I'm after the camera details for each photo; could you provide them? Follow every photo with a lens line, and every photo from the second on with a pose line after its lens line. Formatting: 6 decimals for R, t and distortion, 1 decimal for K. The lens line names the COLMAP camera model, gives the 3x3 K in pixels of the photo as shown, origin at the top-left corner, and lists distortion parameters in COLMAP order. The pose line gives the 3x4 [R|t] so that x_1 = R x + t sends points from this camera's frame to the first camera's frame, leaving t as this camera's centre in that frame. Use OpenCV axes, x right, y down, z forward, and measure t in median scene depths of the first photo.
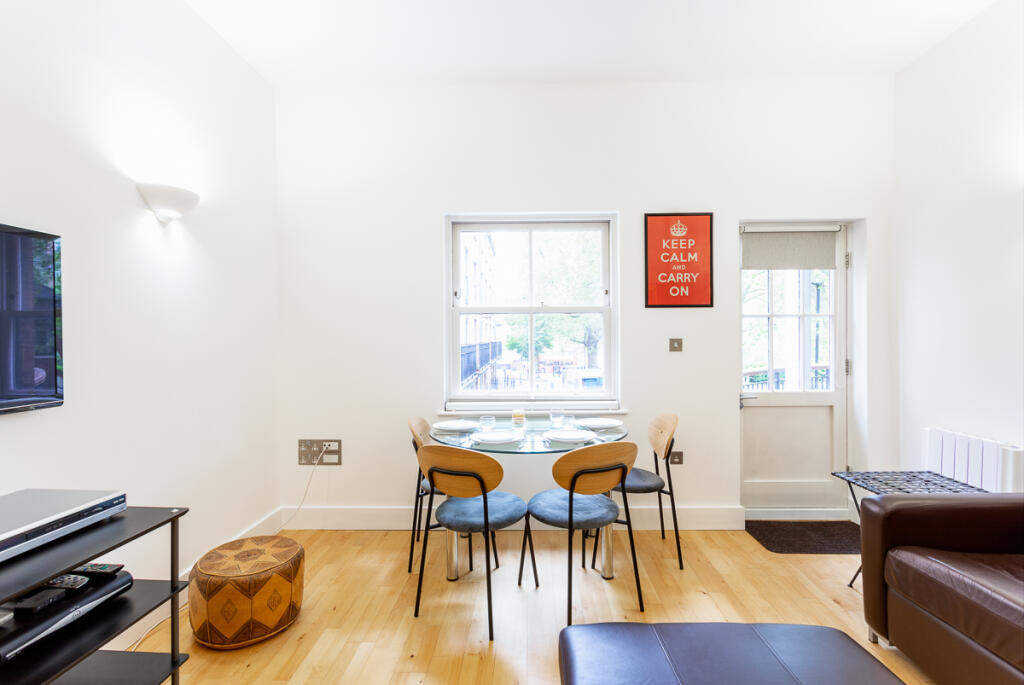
lens RADIAL K [[491.4, 0, 515.9], [0, 491.4, 339.1], [0, 0, 1]] dist [0.001556, 0.000247]
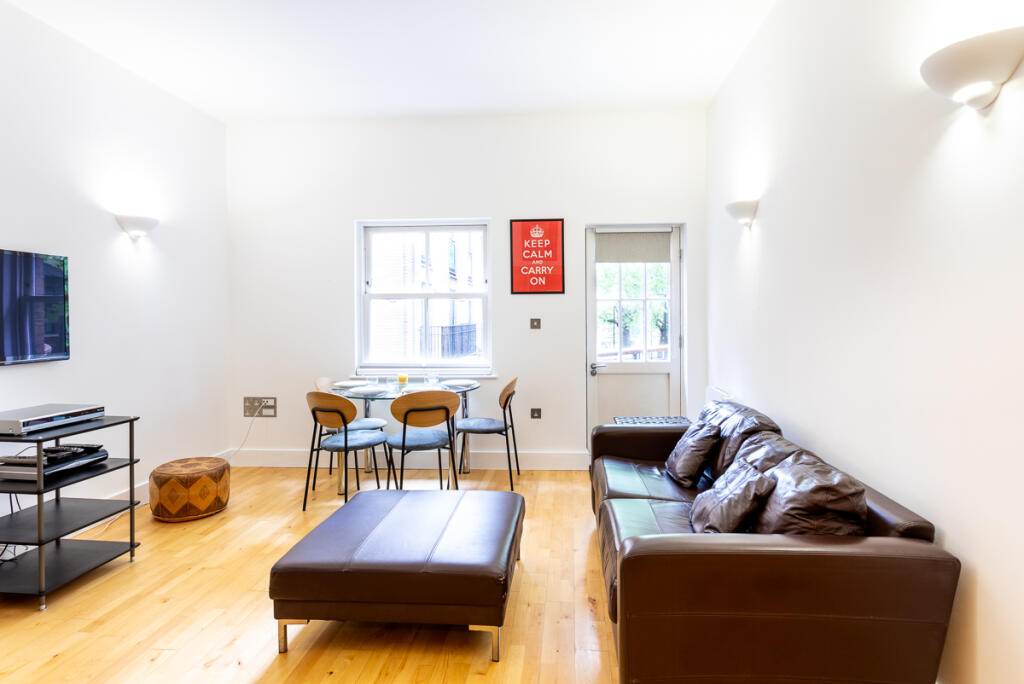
lens RADIAL K [[551.3, 0, 529.3], [0, 551.3, 320.4], [0, 0, 1]] dist [-0.001207, 0.000480]
pose [[0.999058, 0.000512, -0.043397, 0.372410], [-0.000401, 0.999997, 0.002564, 0.000029], [0.043398, -0.002544, 0.999055, -0.414241]]
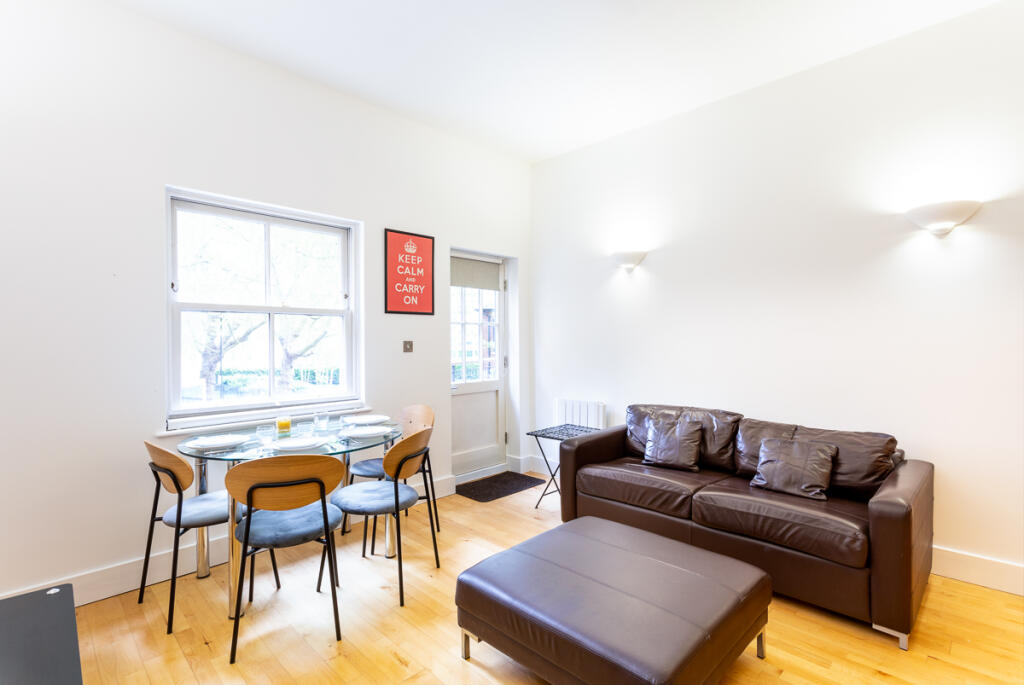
lens RADIAL K [[491.4, 0, 515.9], [0, 491.4, 339.1], [0, 0, 1]] dist [0.001556, 0.000247]
pose [[0.672744, 0.005070, 0.739858, -0.359050], [0.002399, 0.999956, -0.009034, 0.005526], [-0.739871, 0.007853, 0.672703, 0.036514]]
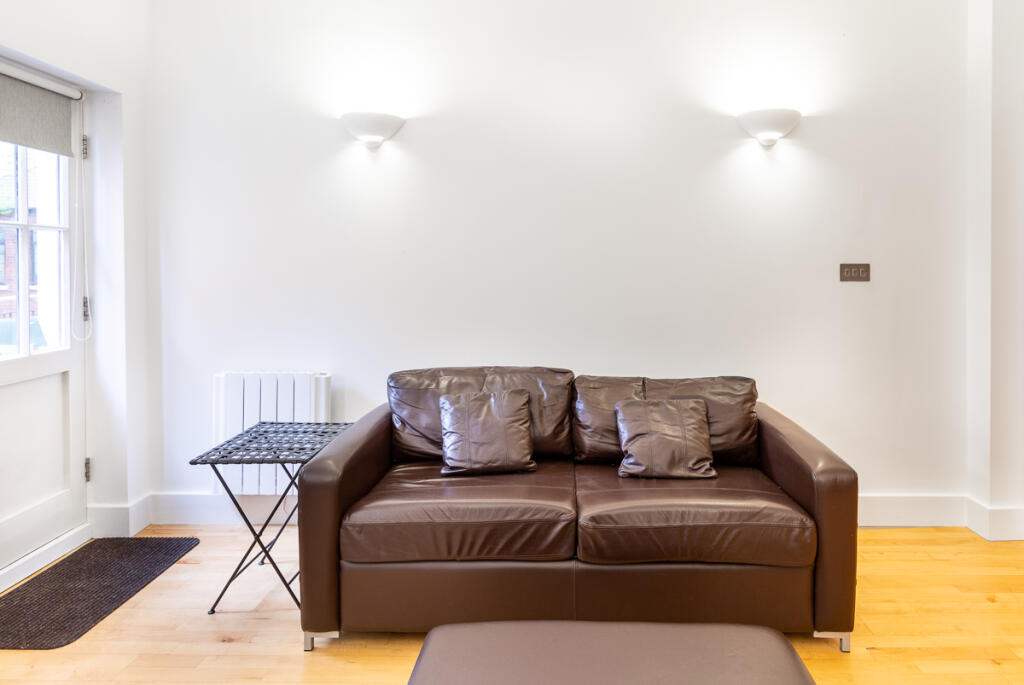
lens RADIAL K [[595.1, 0, 555.3], [0, 595.1, 268.0], [0, 0, 1]] dist [0.000707, 0.000509]
pose [[-0.030926, -0.000244, 0.999522, -0.152925], [0.005821, 0.999983, 0.000424, 0.005756], [-0.999505, 0.005831, -0.030924, 0.412349]]
